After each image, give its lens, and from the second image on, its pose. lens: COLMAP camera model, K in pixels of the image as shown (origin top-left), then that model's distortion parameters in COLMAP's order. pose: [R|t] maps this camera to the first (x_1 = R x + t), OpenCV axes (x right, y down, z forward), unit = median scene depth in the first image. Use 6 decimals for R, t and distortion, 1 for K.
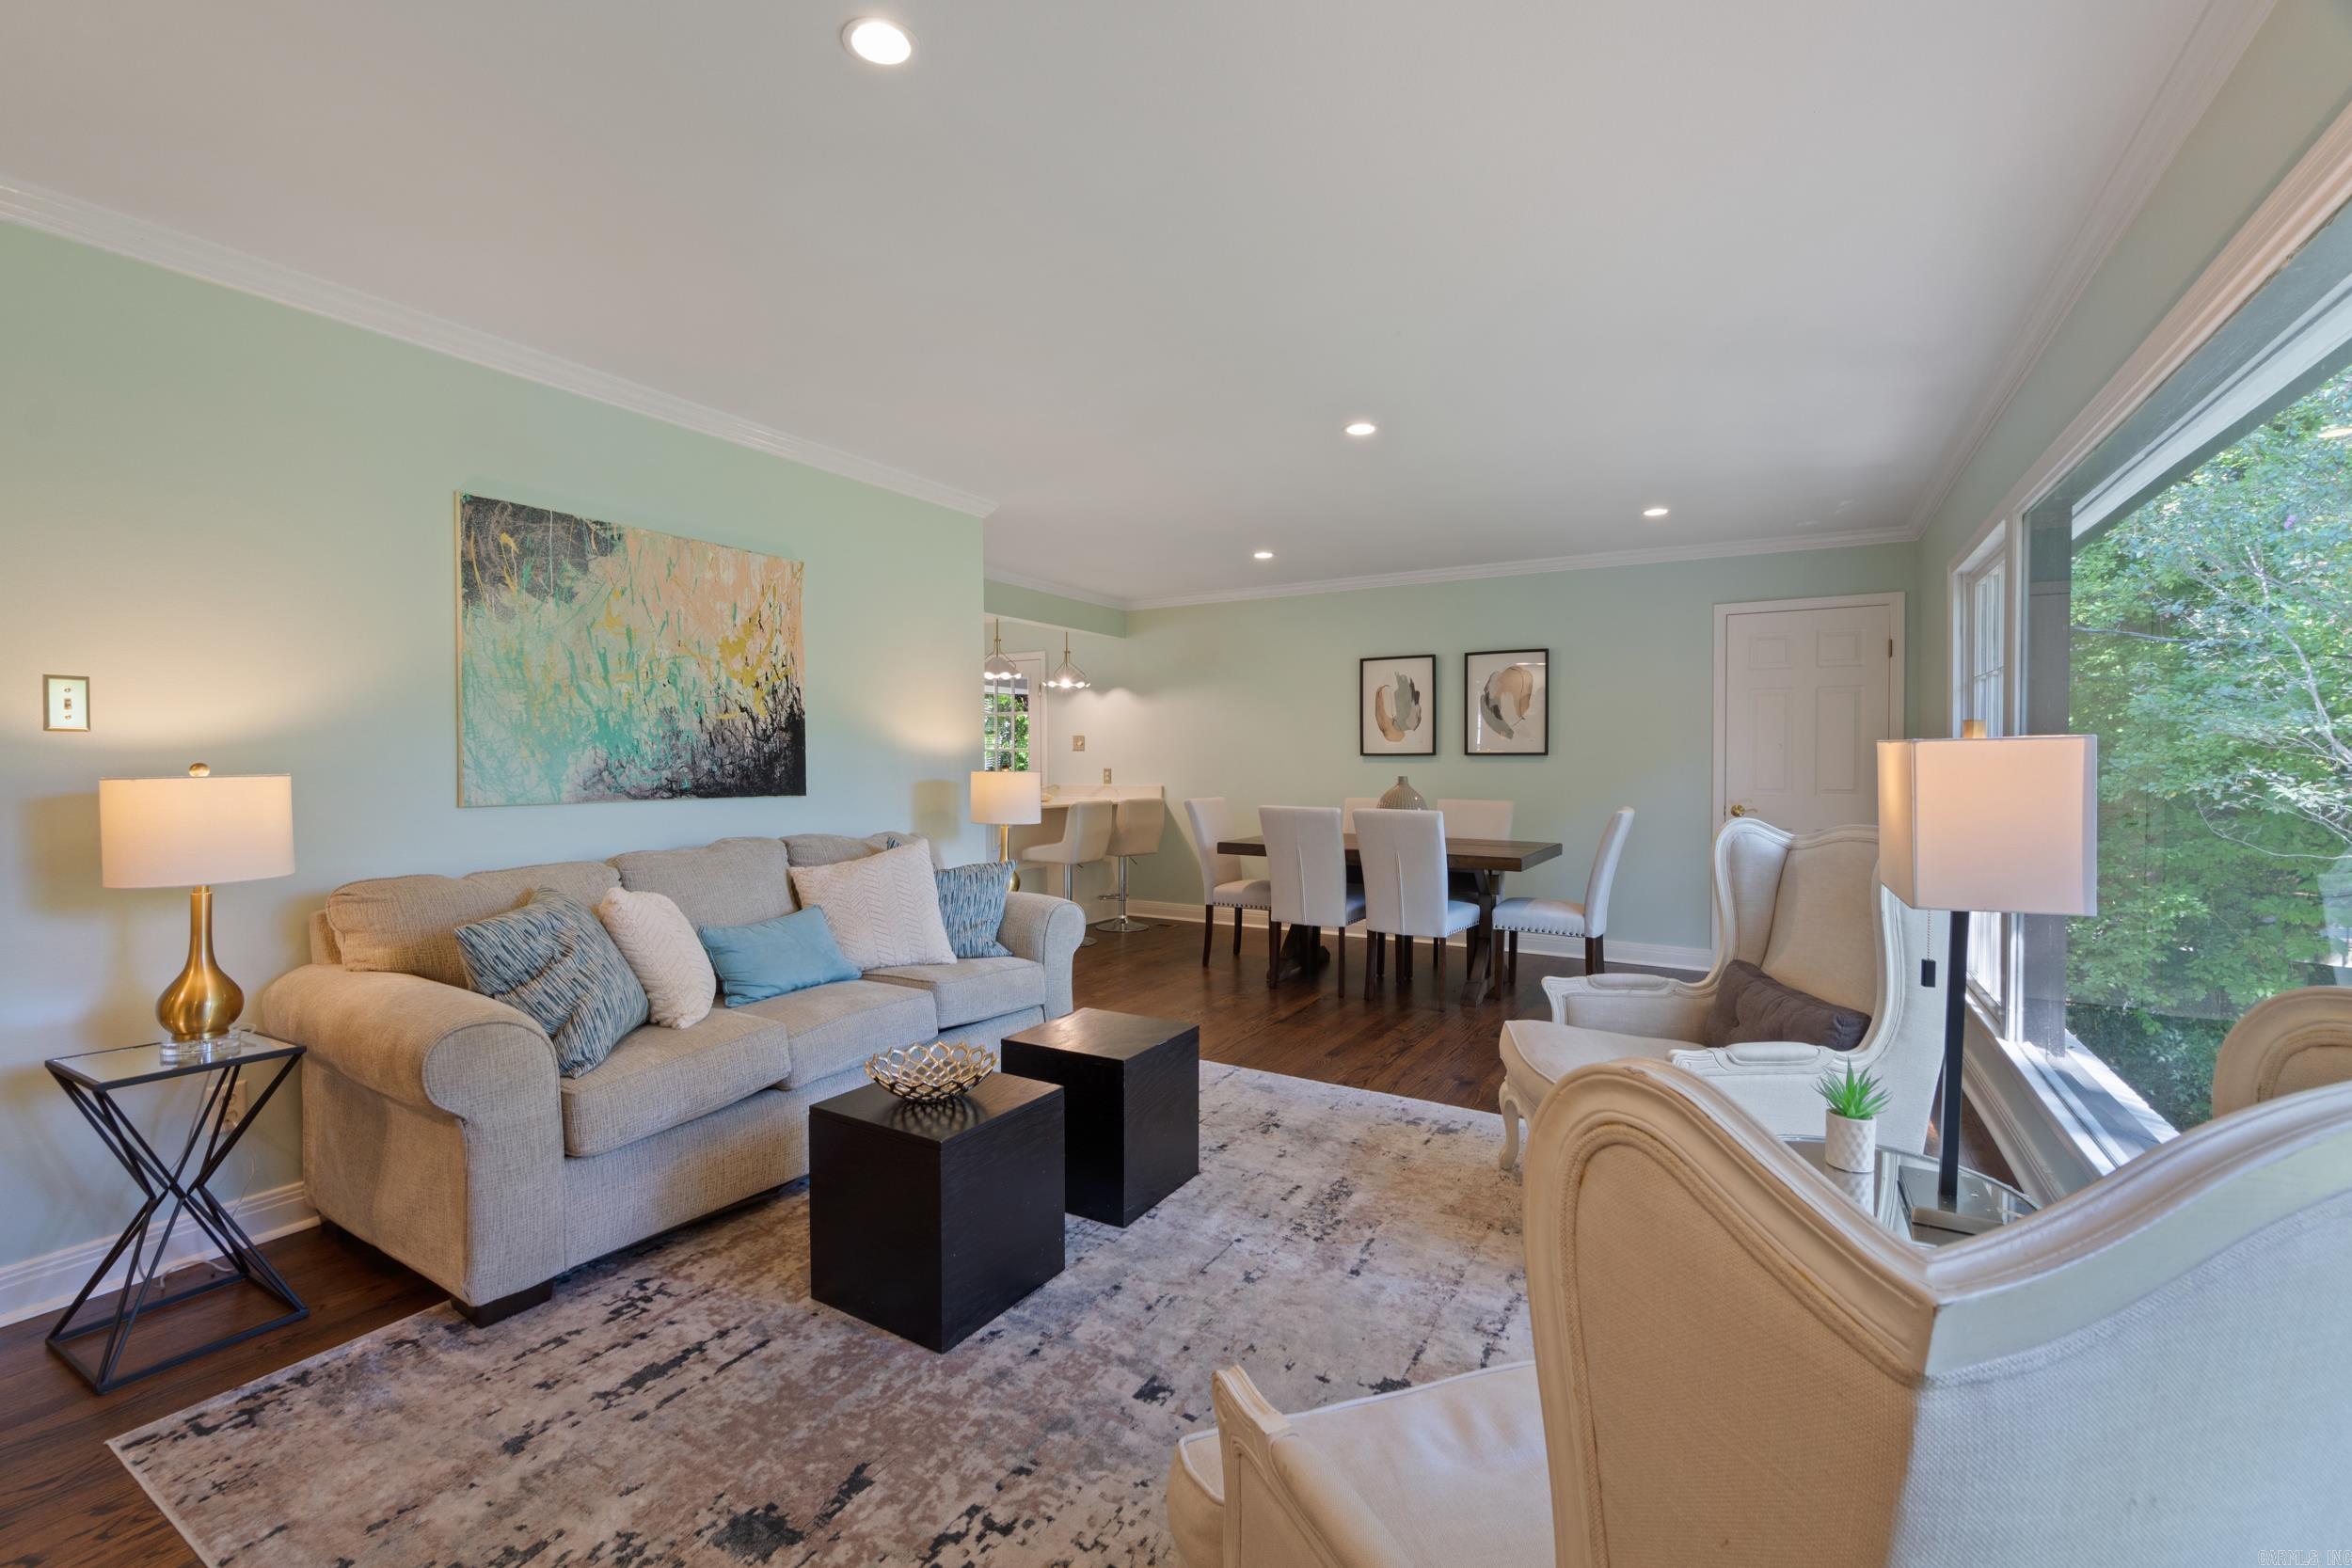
lens RADIAL K [[1023.5, 0, 1173.5], [0, 1023.5, 768.2], [0, 0, 1]] dist [-0.008164, 0.002015]
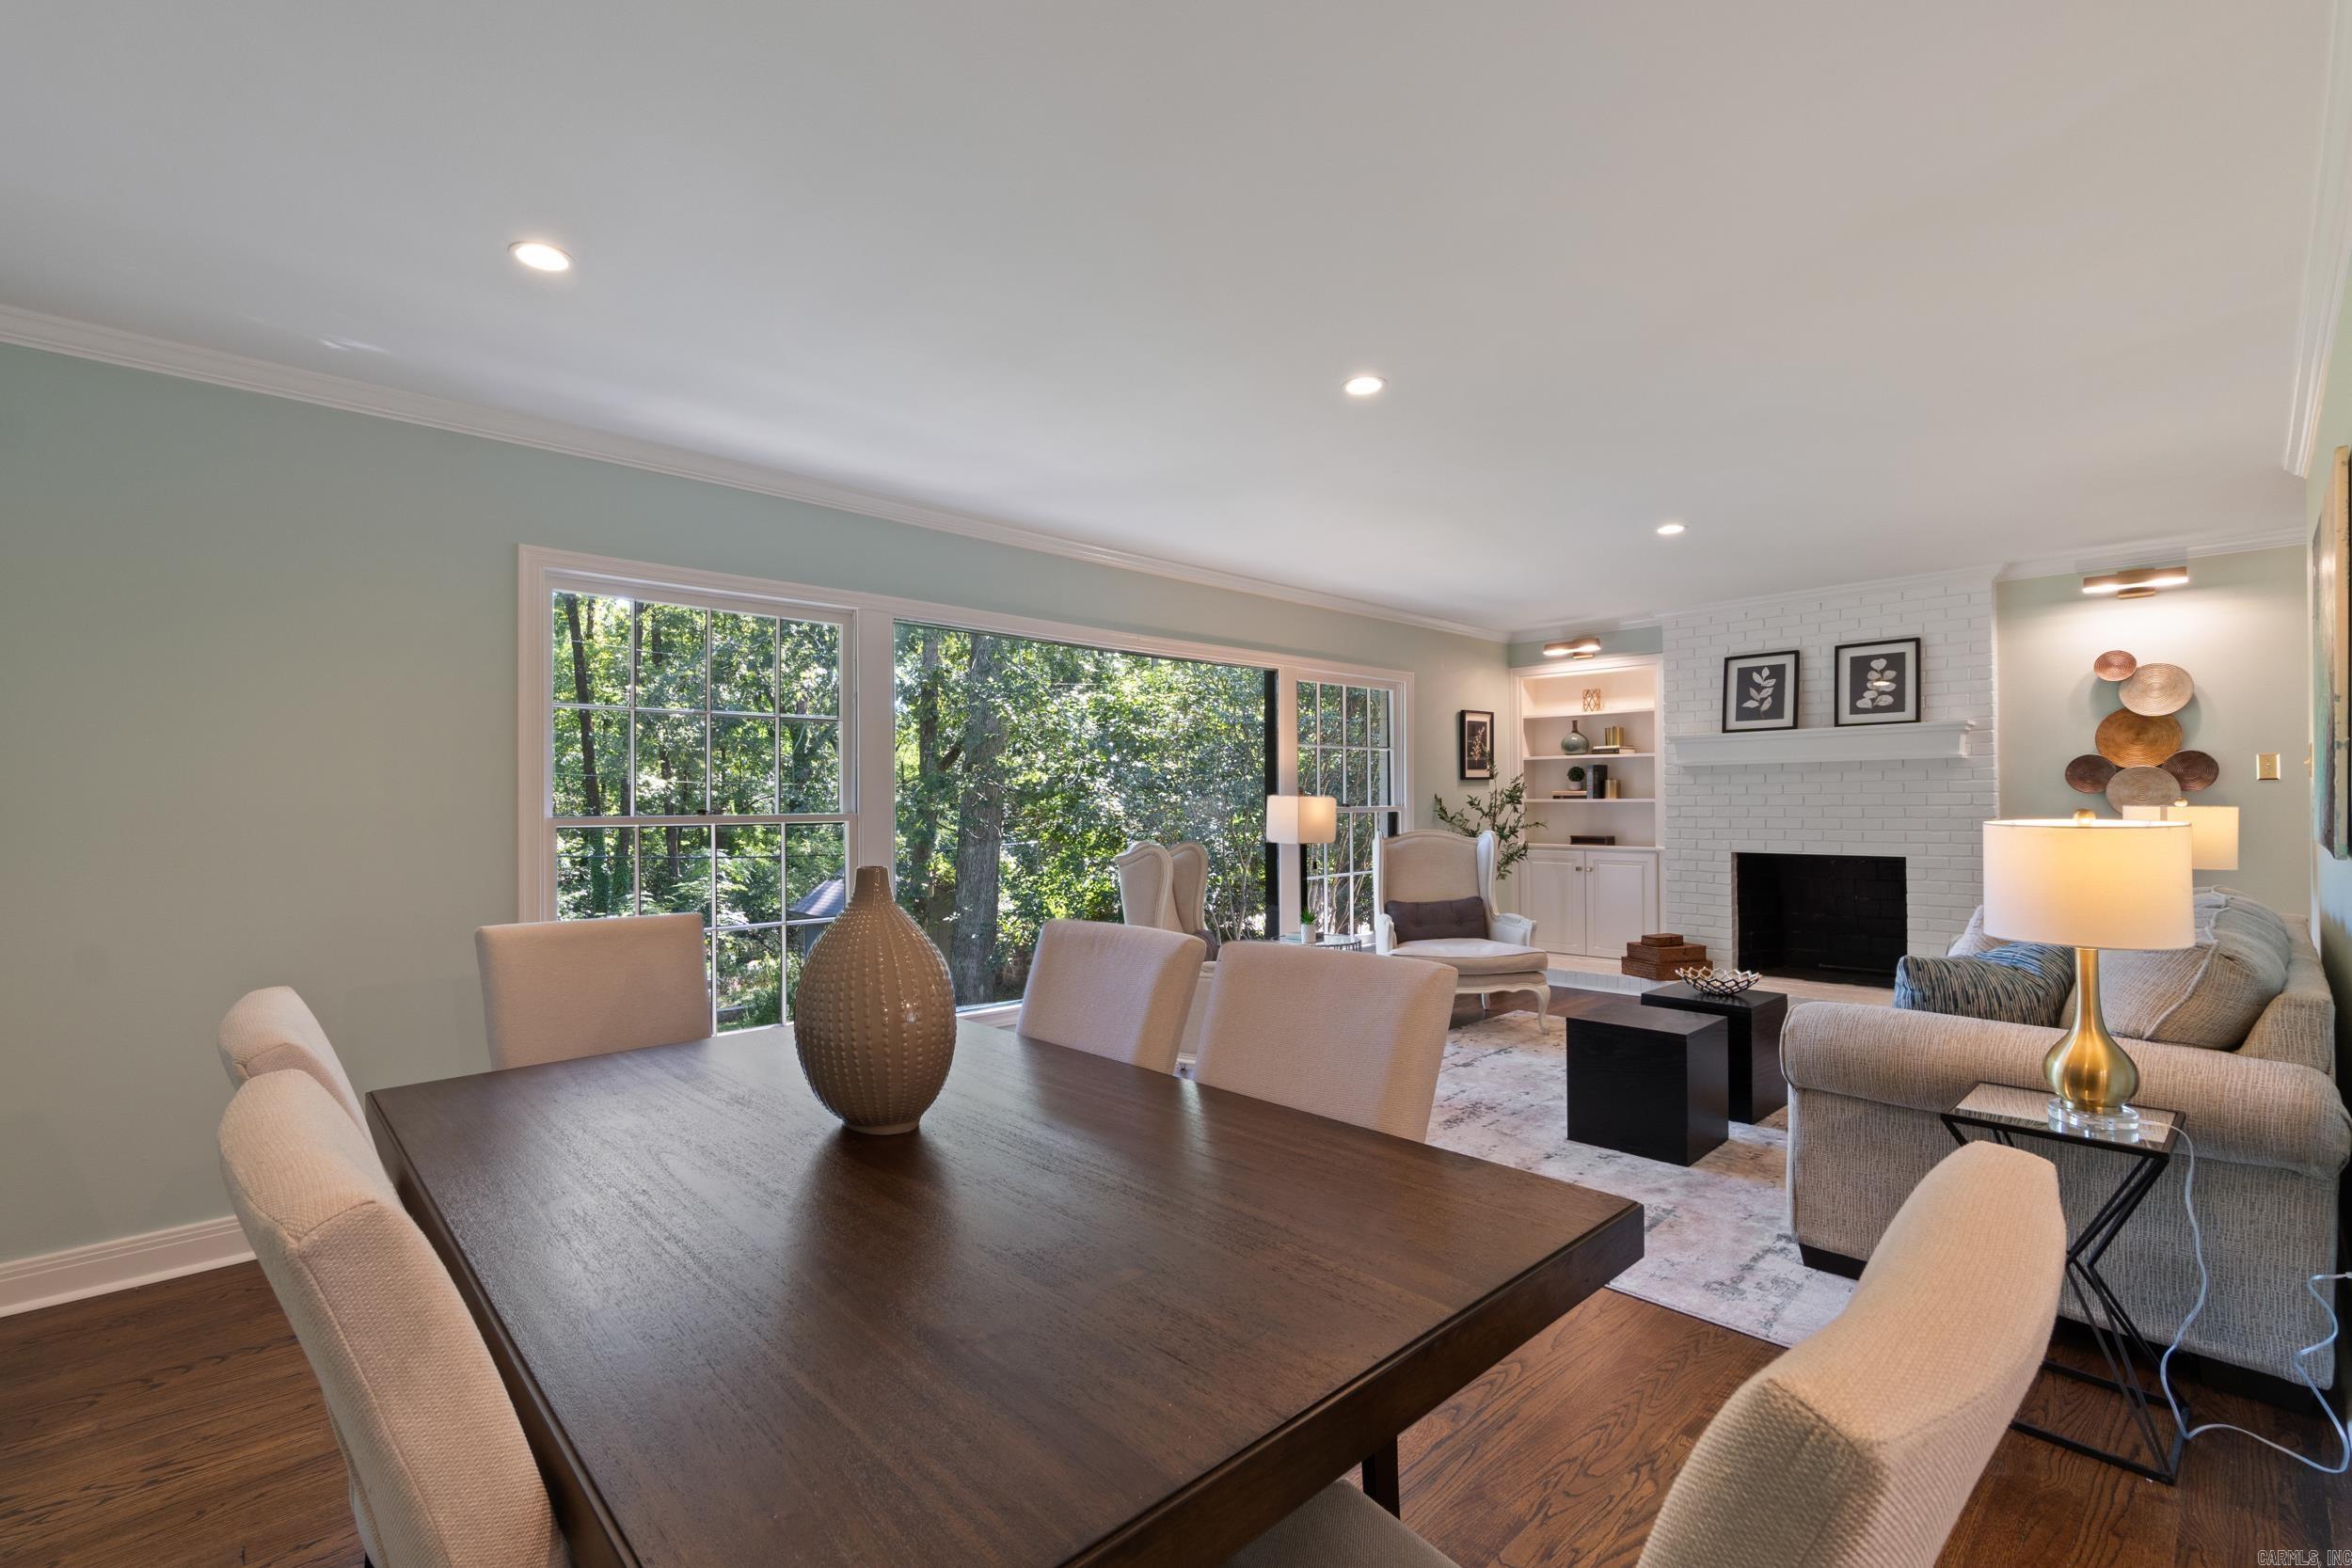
lens RADIAL K [[1023.5, 0, 1159.5], [0, 1023.5, 797.7], [0, 0, 1]] dist [-0.008164, 0.002015]
pose [[-0.959562, 0.010957, 0.281283, 0.125968], [0.011668, 0.999932, 0.000851, -0.018087], [-0.281254, 0.004099, -0.959625, 2.013282]]
